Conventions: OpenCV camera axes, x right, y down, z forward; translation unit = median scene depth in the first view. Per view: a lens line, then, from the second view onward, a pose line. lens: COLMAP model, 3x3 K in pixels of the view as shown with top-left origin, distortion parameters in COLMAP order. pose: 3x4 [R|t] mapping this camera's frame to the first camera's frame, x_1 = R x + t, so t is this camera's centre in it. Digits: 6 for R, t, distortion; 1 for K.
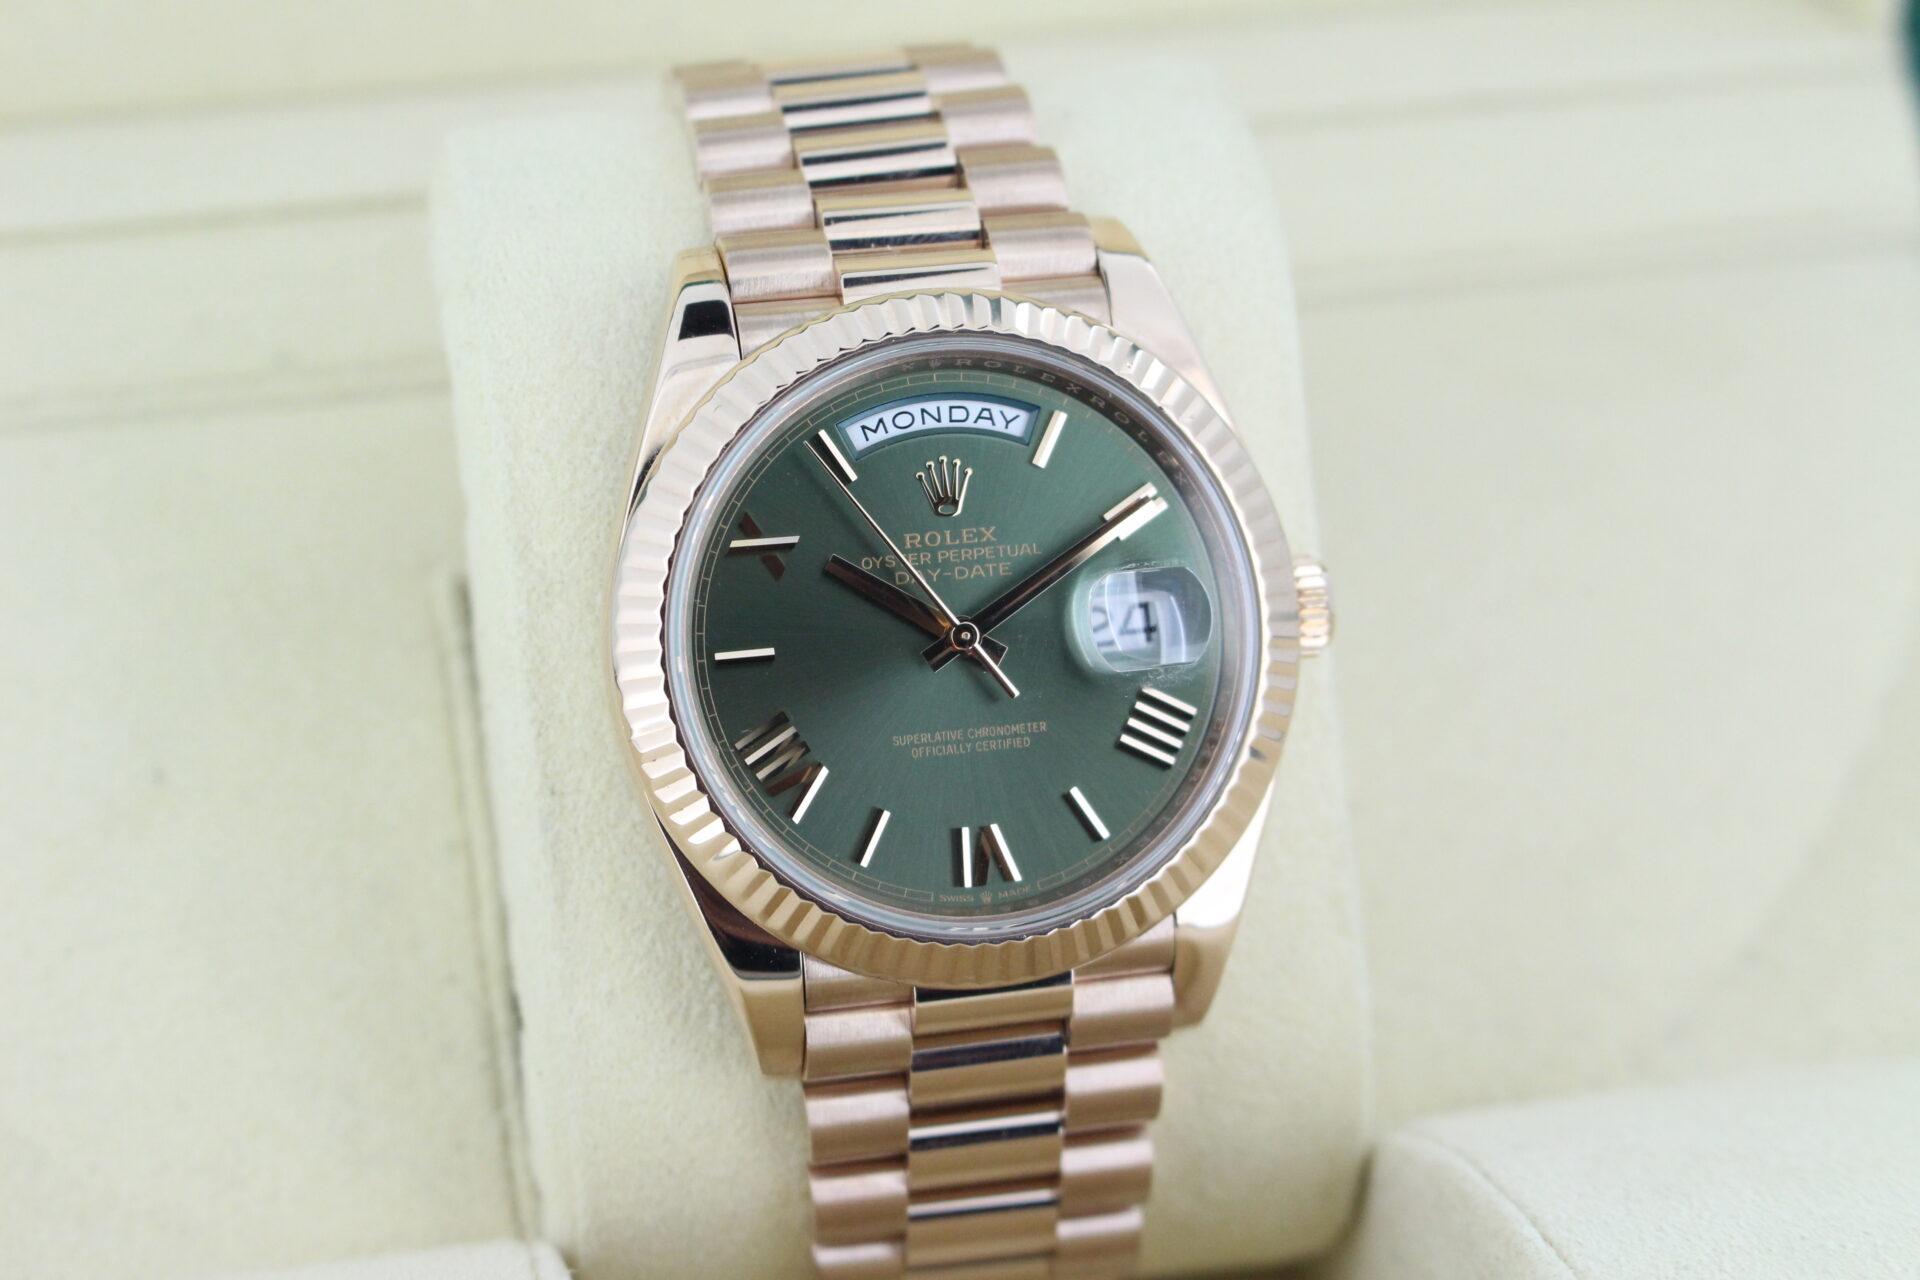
lens RADIAL K [[3974.7, 0, 968.3], [0, 3974.7, 651.7], [0, 0, 1]] dist [-0.062534, 0.000000]
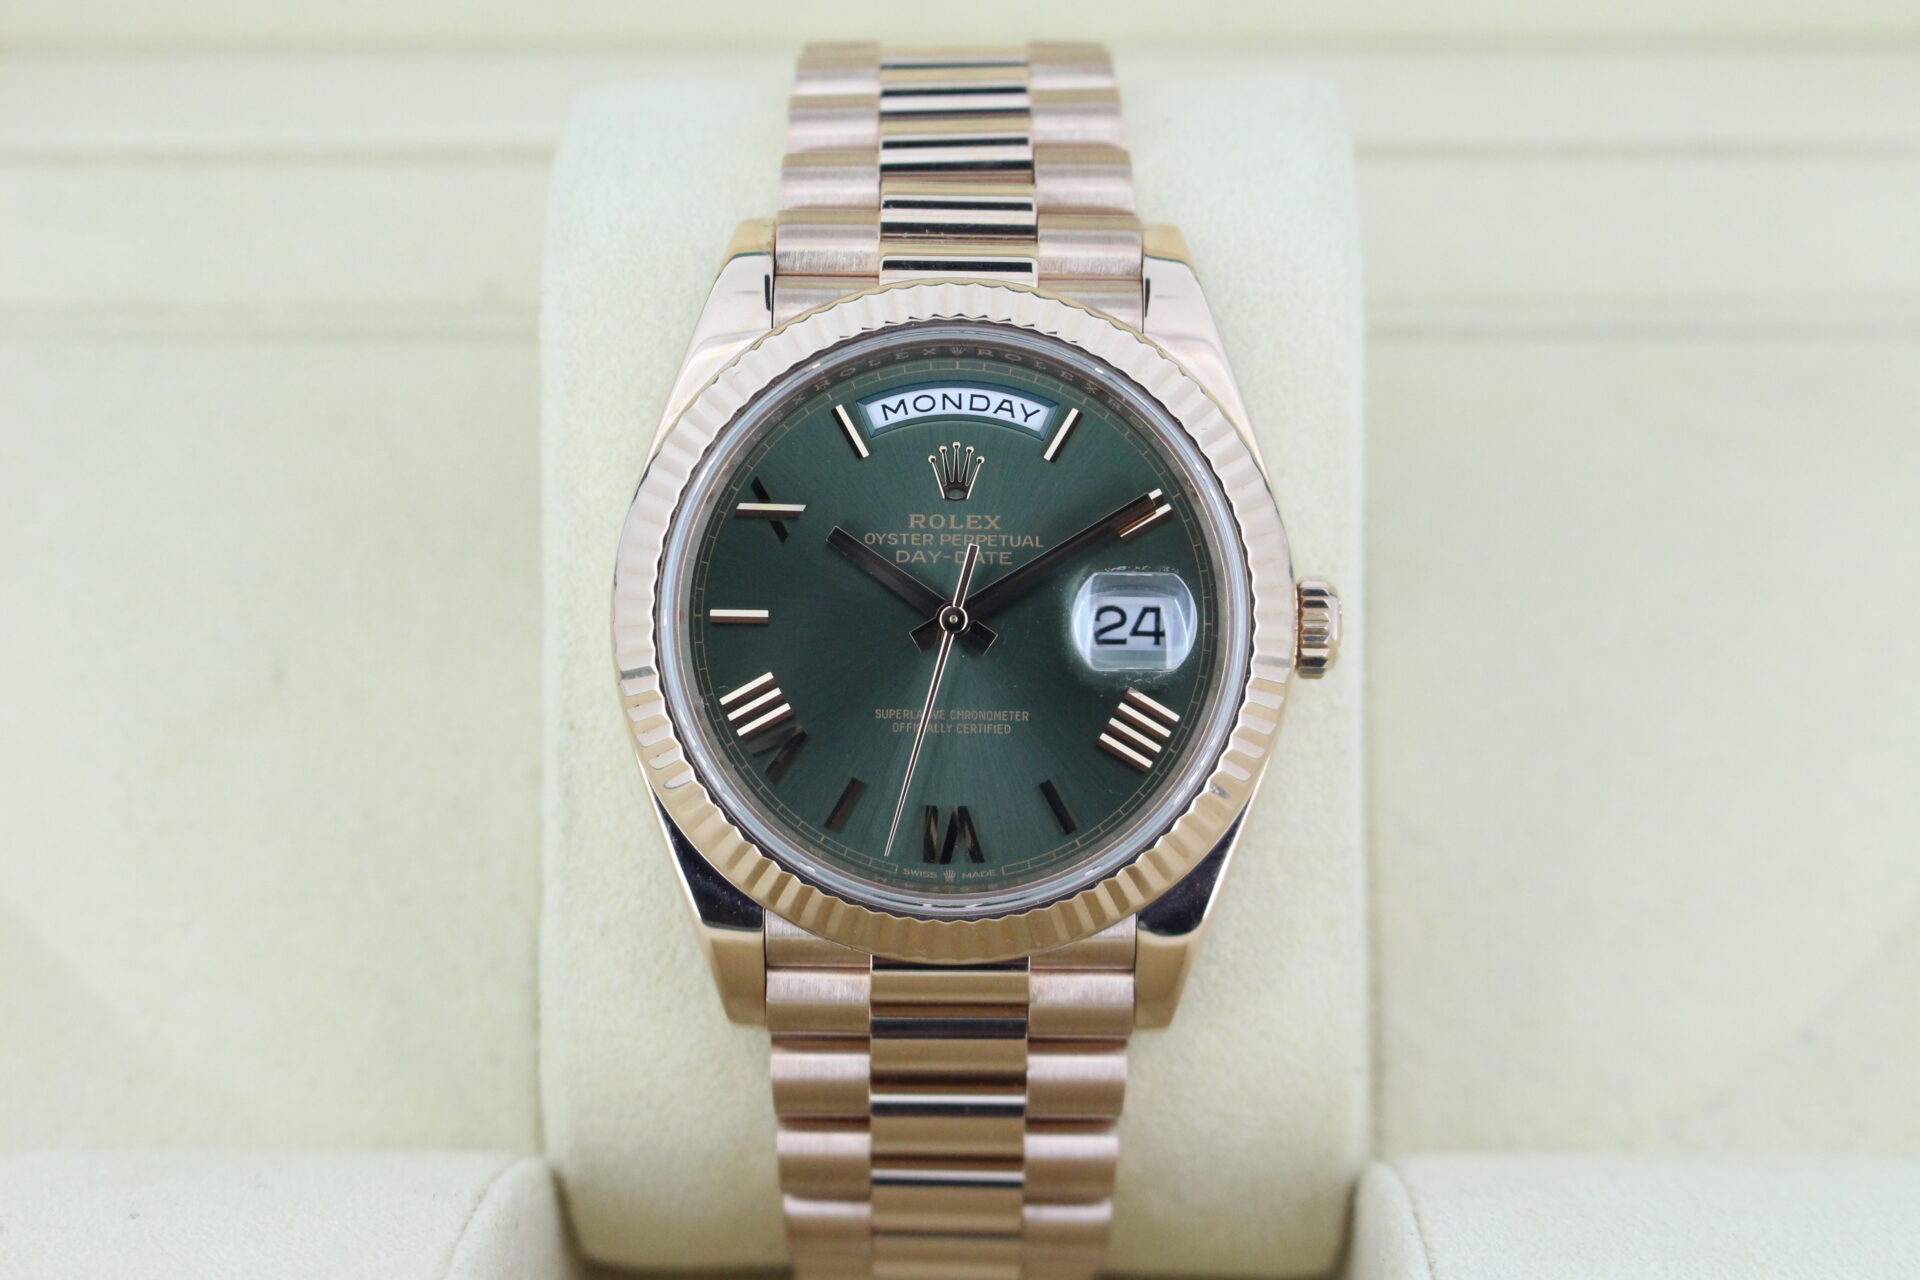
lens RADIAL K [[3974.7, 0, 957.6], [0, 3974.7, 634.4], [0, 0, 1]] dist [-0.062534, 0.000000]
pose [[0.976258, 0.108039, -0.187745, 0.188672], [-0.108290, 0.994079, 0.008950, -0.009125], [0.187600, 0.011593, 0.982177, -0.003464]]
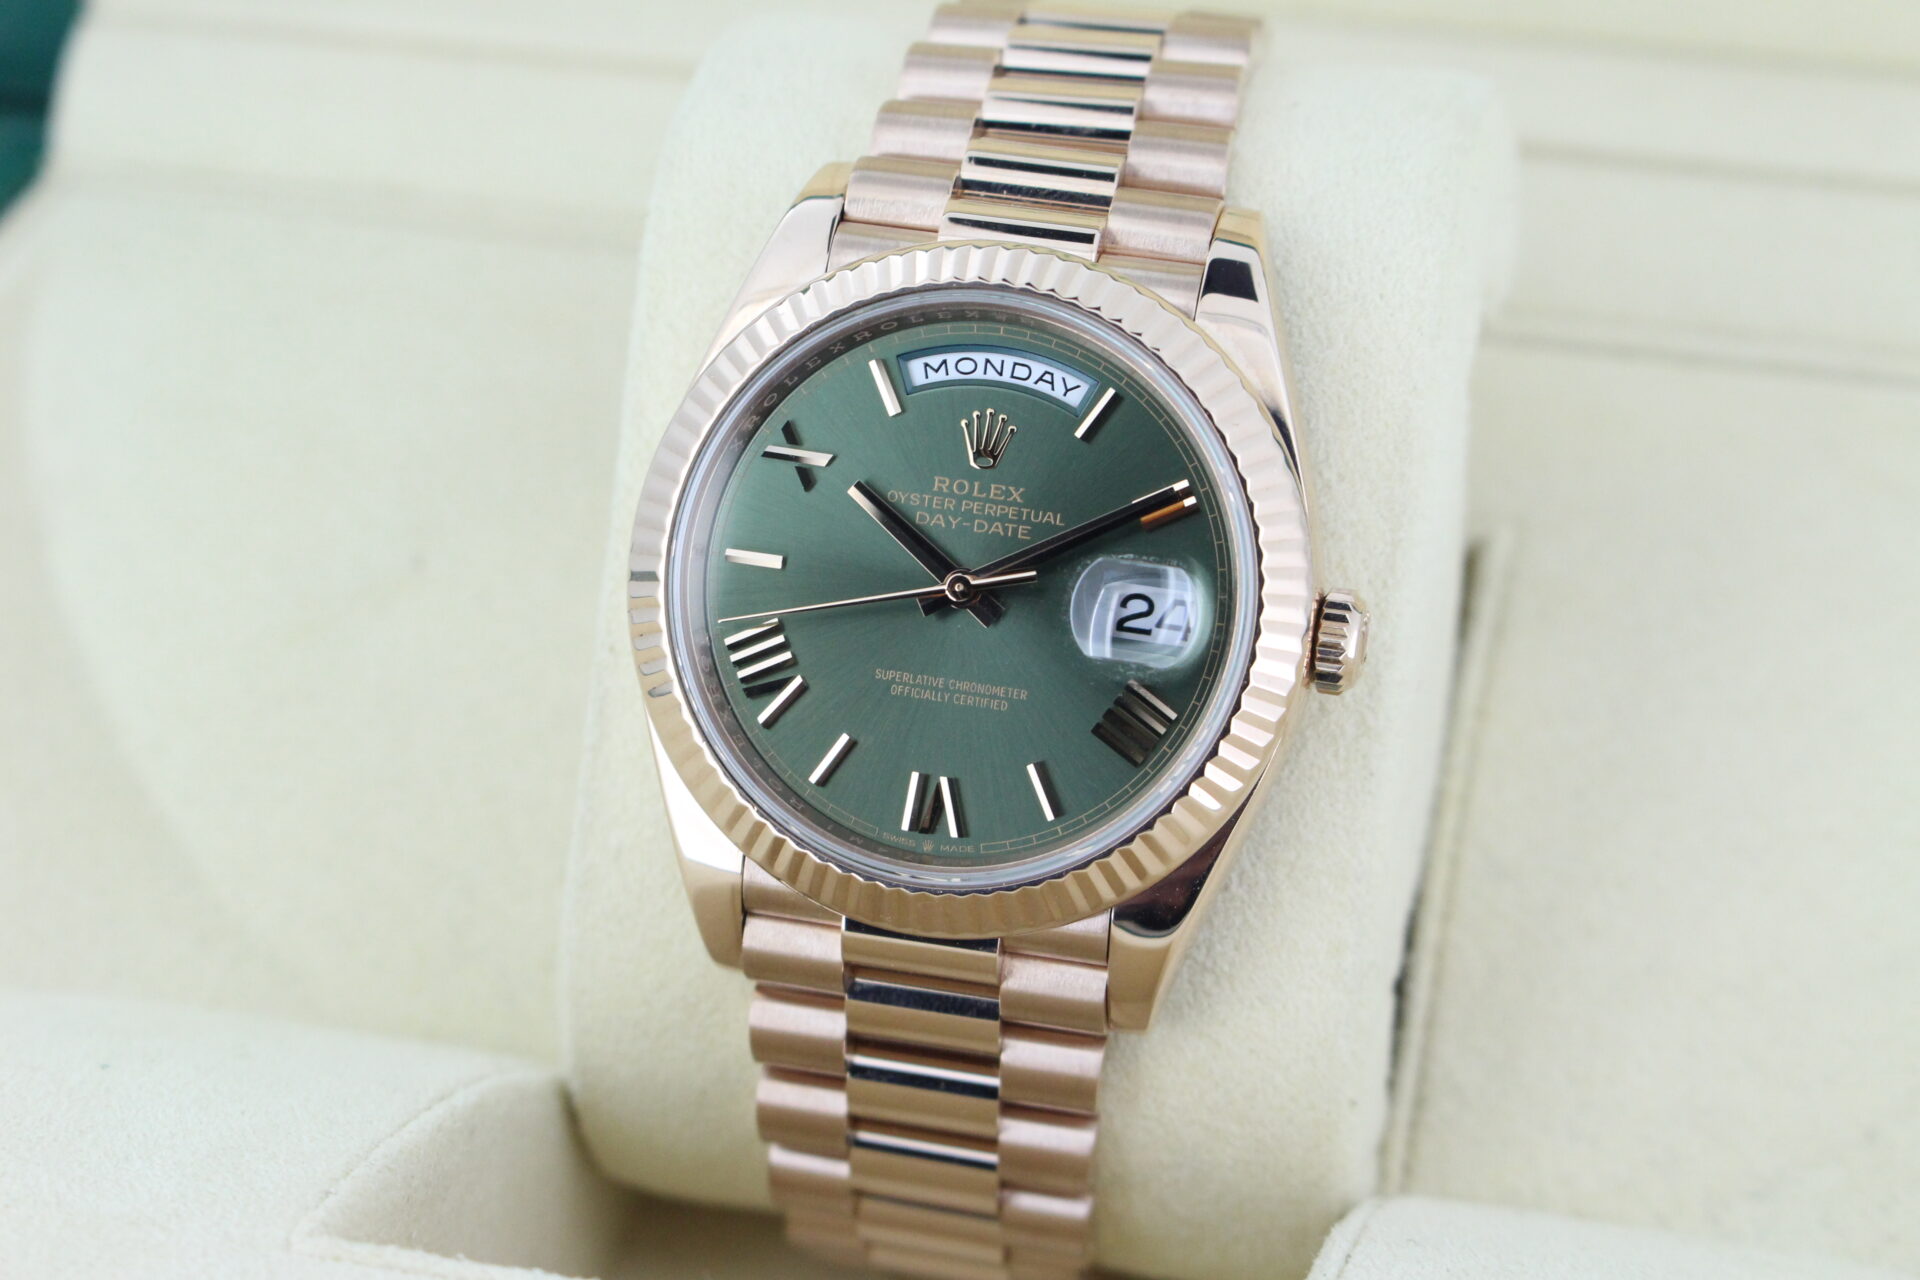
lens RADIAL K [[3974.7, 0, 957.7], [0, 3974.7, 644.2], [0, 0, 1]] dist [-0.062534, 0.000000]
pose [[0.900753, 0.229628, -0.368668, 0.364434], [-0.223524, 0.972861, 0.059828, -0.048958], [0.372401, 0.028515, 0.927634, 0.068082]]
